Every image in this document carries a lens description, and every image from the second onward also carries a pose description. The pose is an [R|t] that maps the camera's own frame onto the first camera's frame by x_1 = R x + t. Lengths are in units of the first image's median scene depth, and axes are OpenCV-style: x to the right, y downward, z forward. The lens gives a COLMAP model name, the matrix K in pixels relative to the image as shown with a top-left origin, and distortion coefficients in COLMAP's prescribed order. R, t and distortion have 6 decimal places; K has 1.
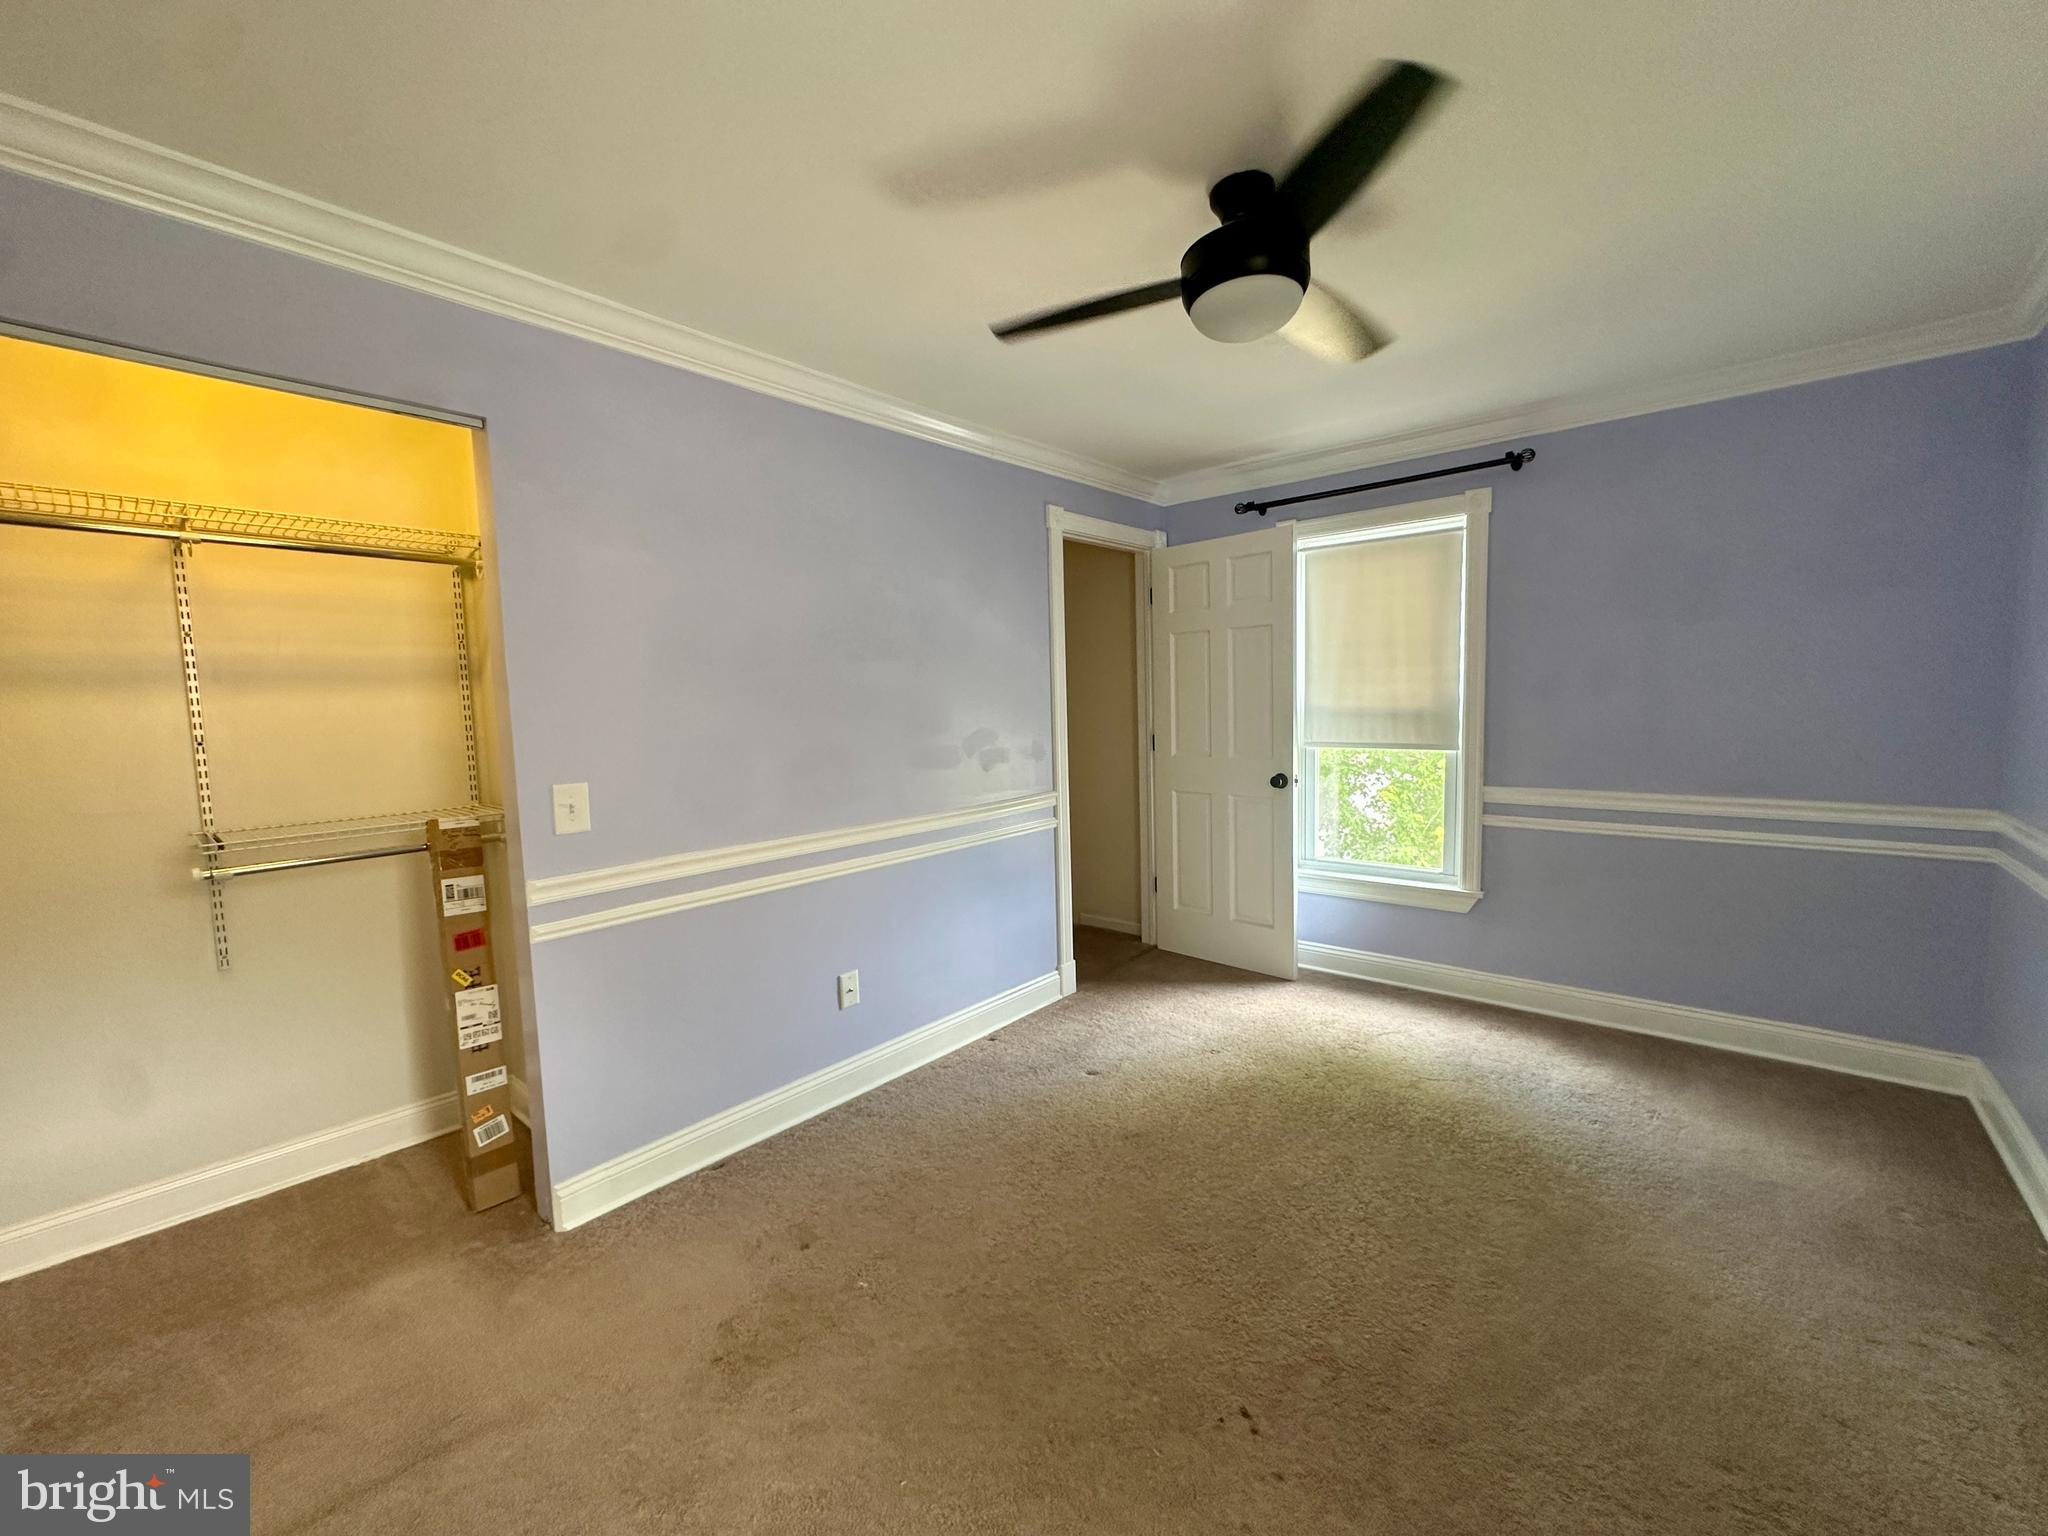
lens RADIAL K [[829.4, 0, 1024.0], [0, 829.4, 768.0], [0, 0, 1]] dist [0.000974, 0.000278]
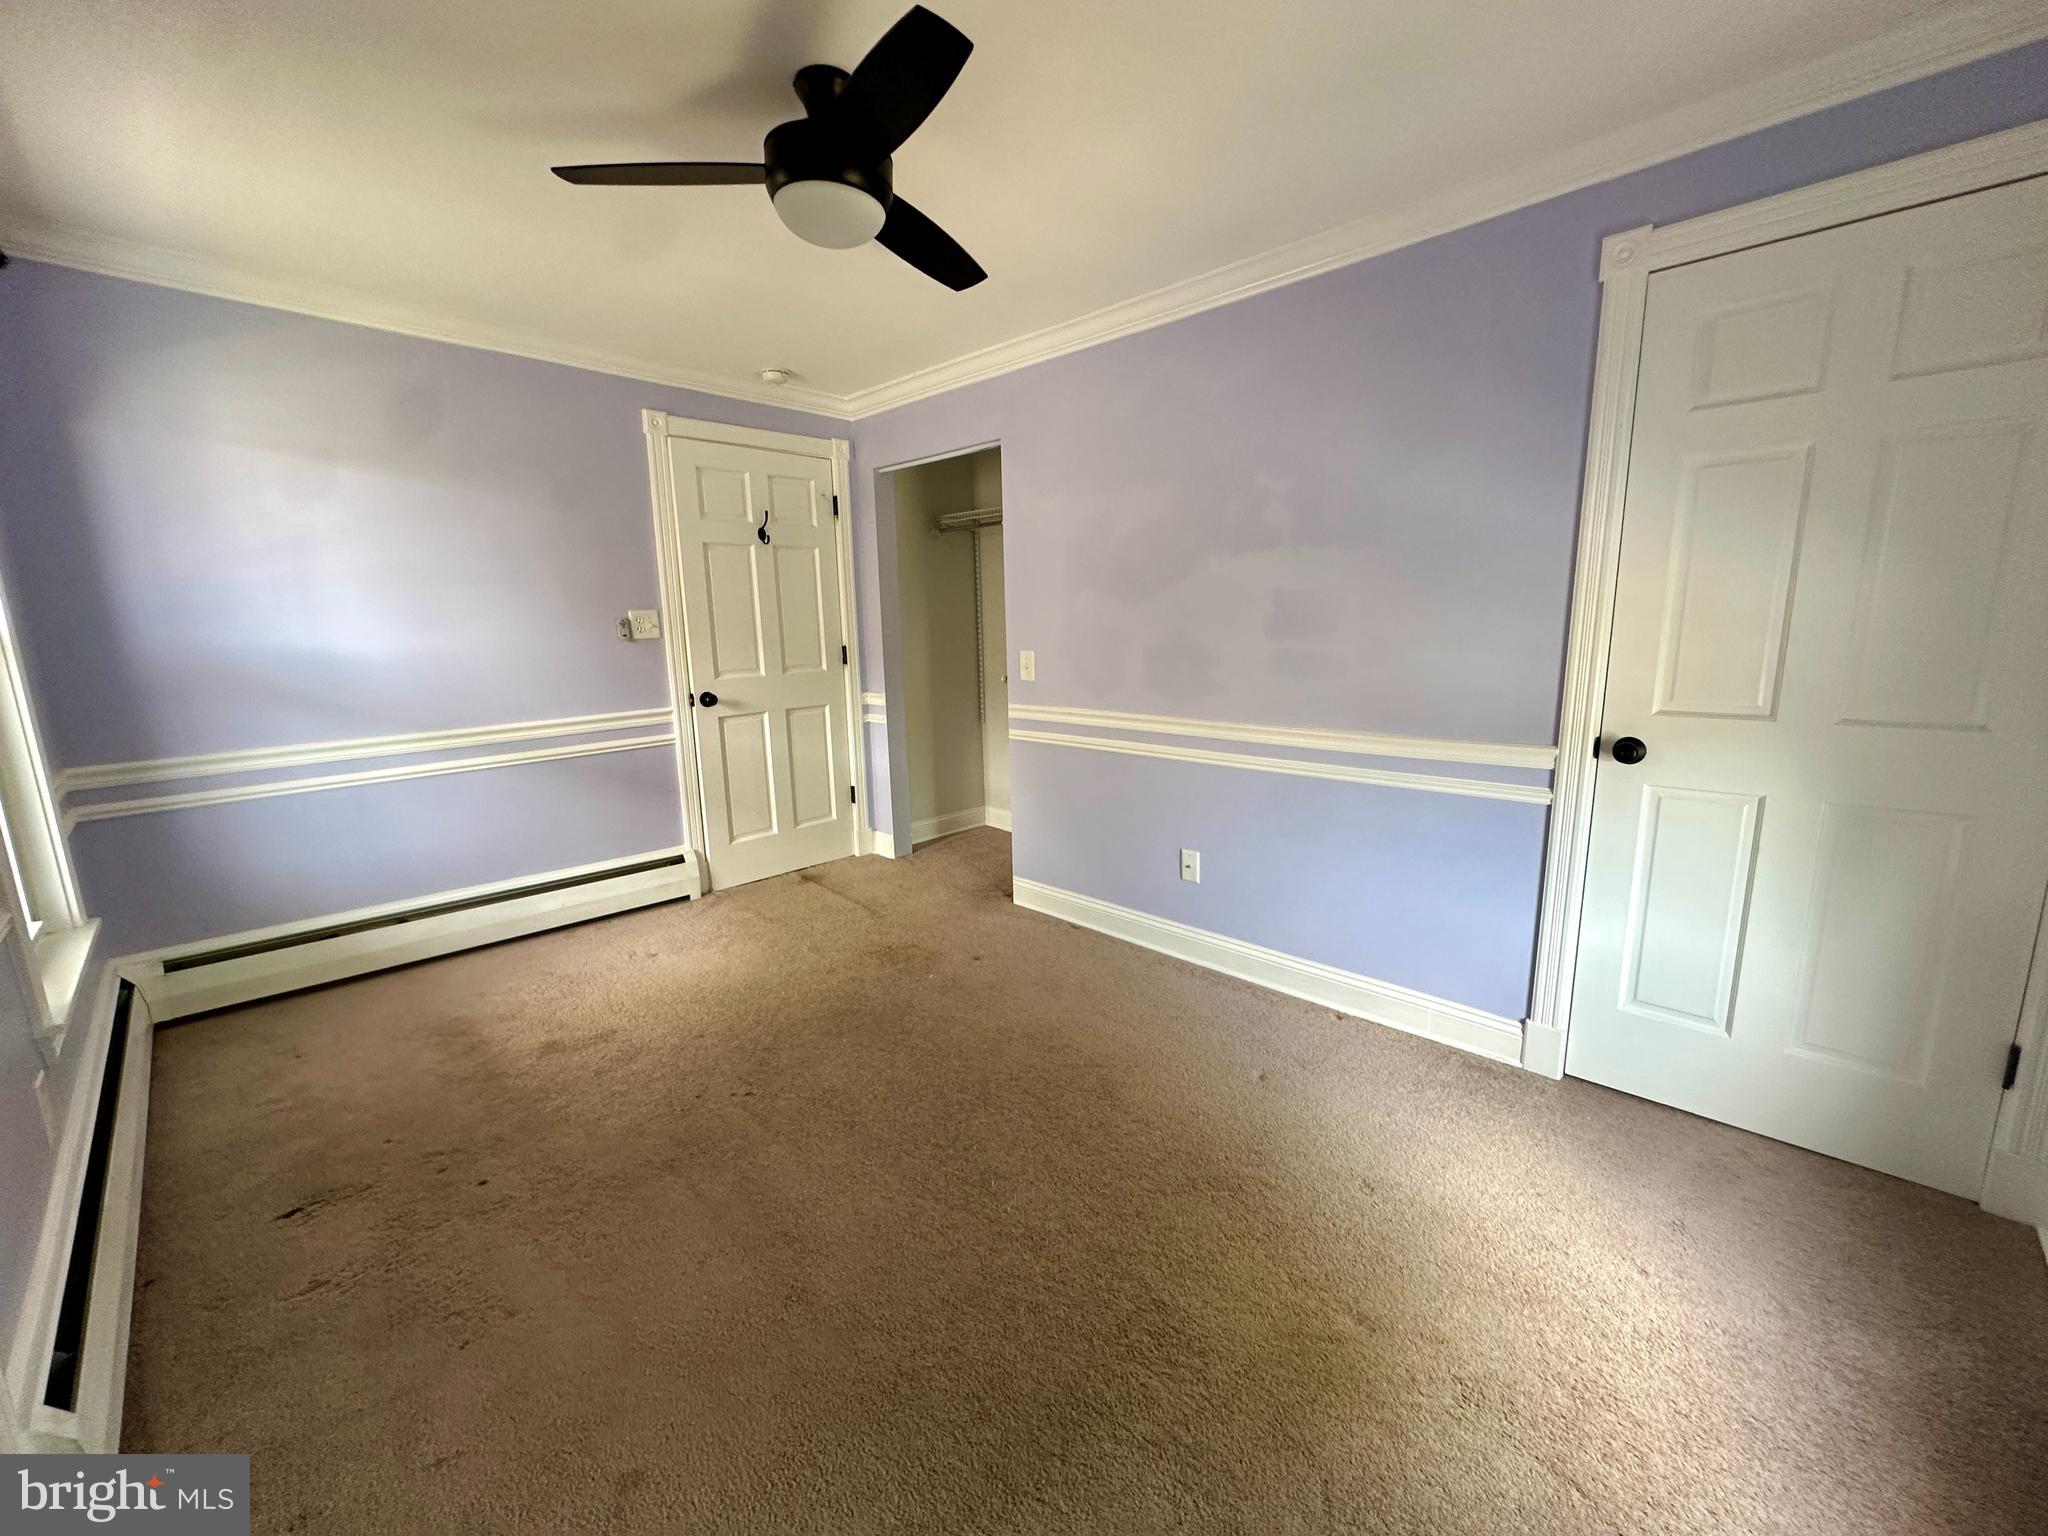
lens RADIAL K [[822.6, 0, 1021.5], [0, 822.6, 769.3], [0, 0, 1]] dist [-0.004854, 0.000947]
pose [[-0.065576, 0.210143, -0.975469, 0.713833], [-0.062780, 0.974768, 0.214212, -0.065594], [0.995871, 0.075287, -0.050729, 0.698458]]
